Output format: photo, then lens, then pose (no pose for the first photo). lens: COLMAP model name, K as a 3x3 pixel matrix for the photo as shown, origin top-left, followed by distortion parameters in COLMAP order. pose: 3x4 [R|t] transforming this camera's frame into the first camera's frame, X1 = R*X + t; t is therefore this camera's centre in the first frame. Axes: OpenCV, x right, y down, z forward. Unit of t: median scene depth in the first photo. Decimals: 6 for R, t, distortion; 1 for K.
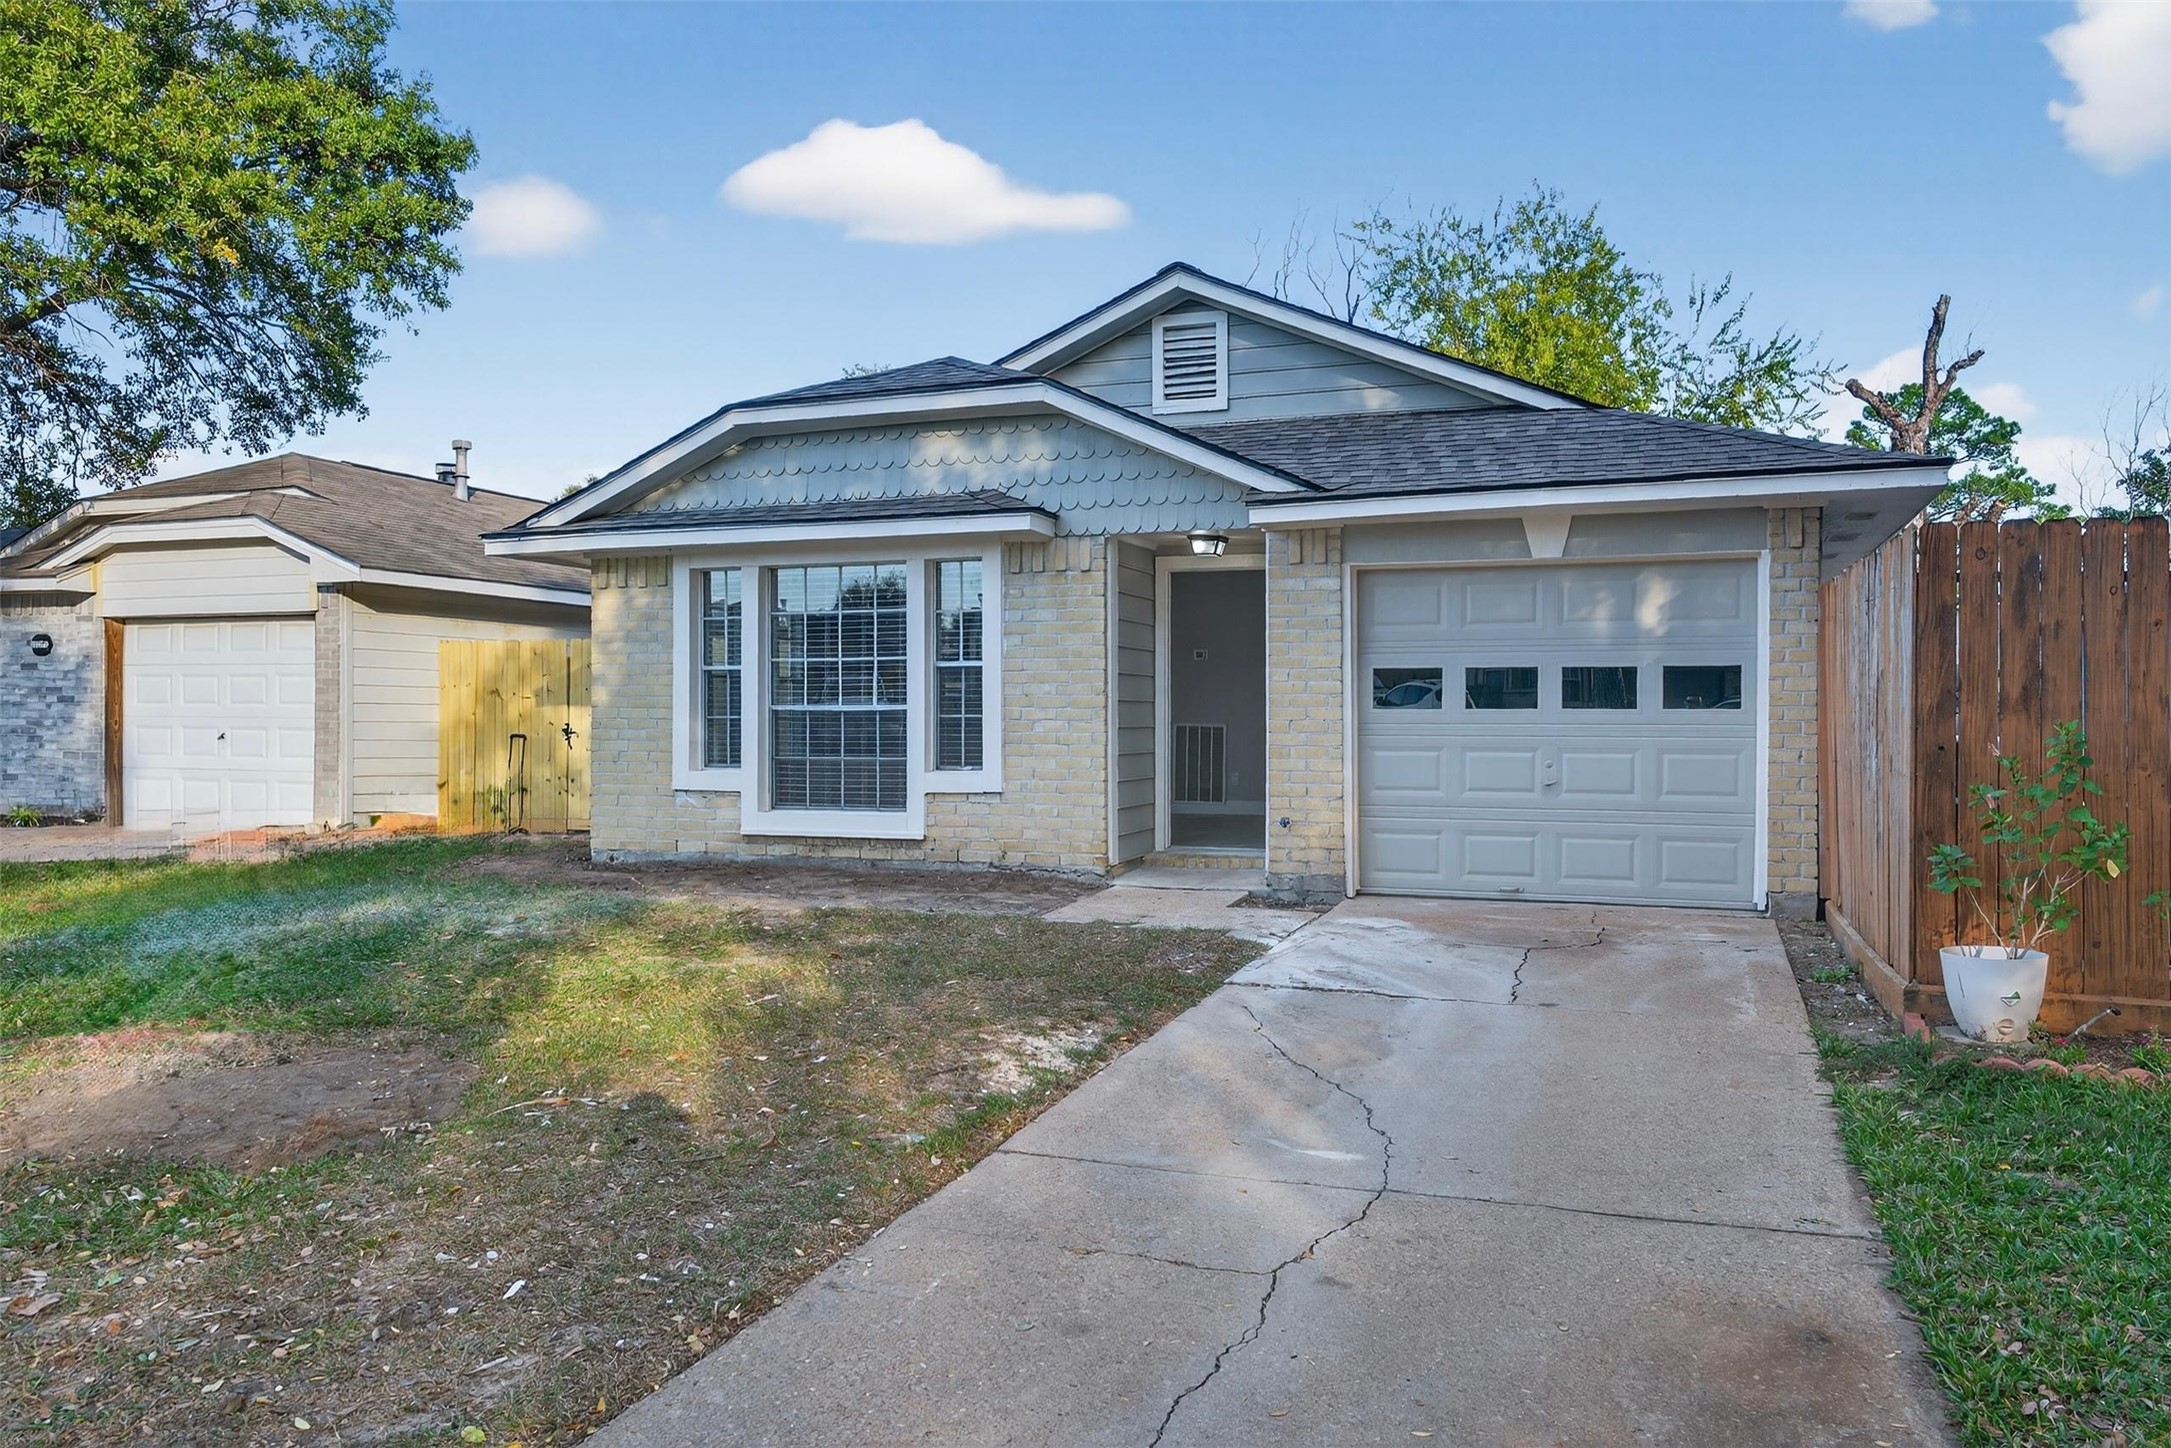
lens RADIAL K [[1615.0, 0, 1083.2], [0, 1615.0, 715.3], [0, 0, 1]] dist [0.004867, 0.001965]
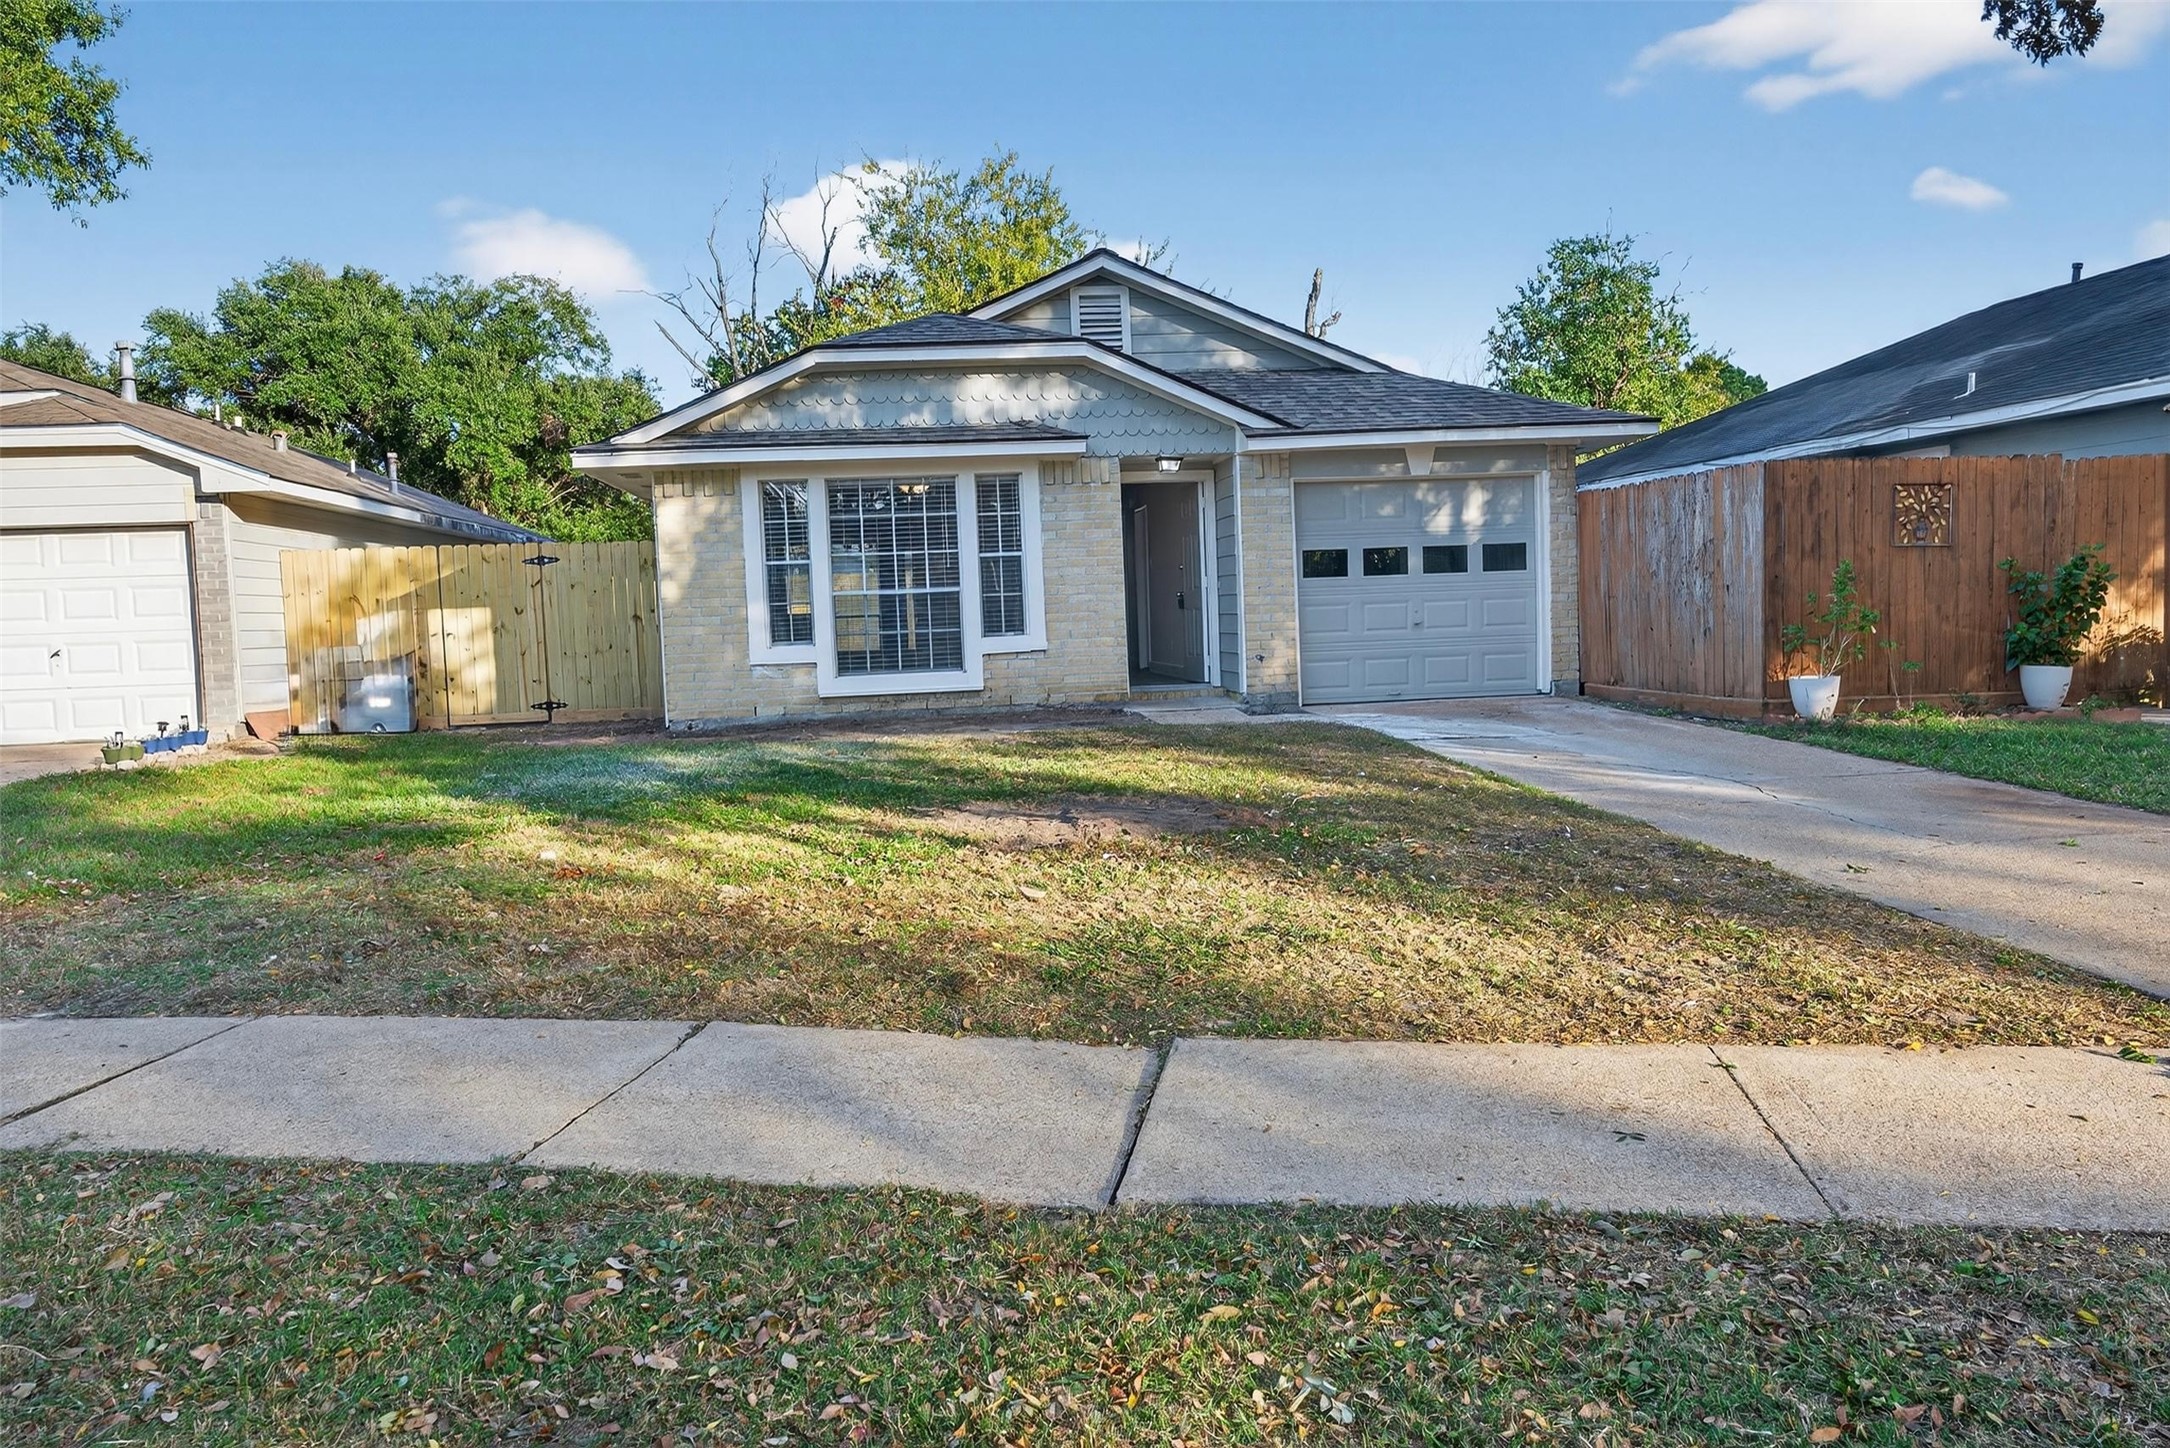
lens RADIAL K [[1614.2, 0, 1082.7], [0, 1614.2, 715.3], [0, 0, 1]] dist [0.004867, 0.001965]
pose [[0.888693, -0.064114, 0.453998, -0.621106], [0.039004, 0.997157, 0.064470, 0.016530], [-0.456841, -0.039587, 0.888667, -0.197218]]
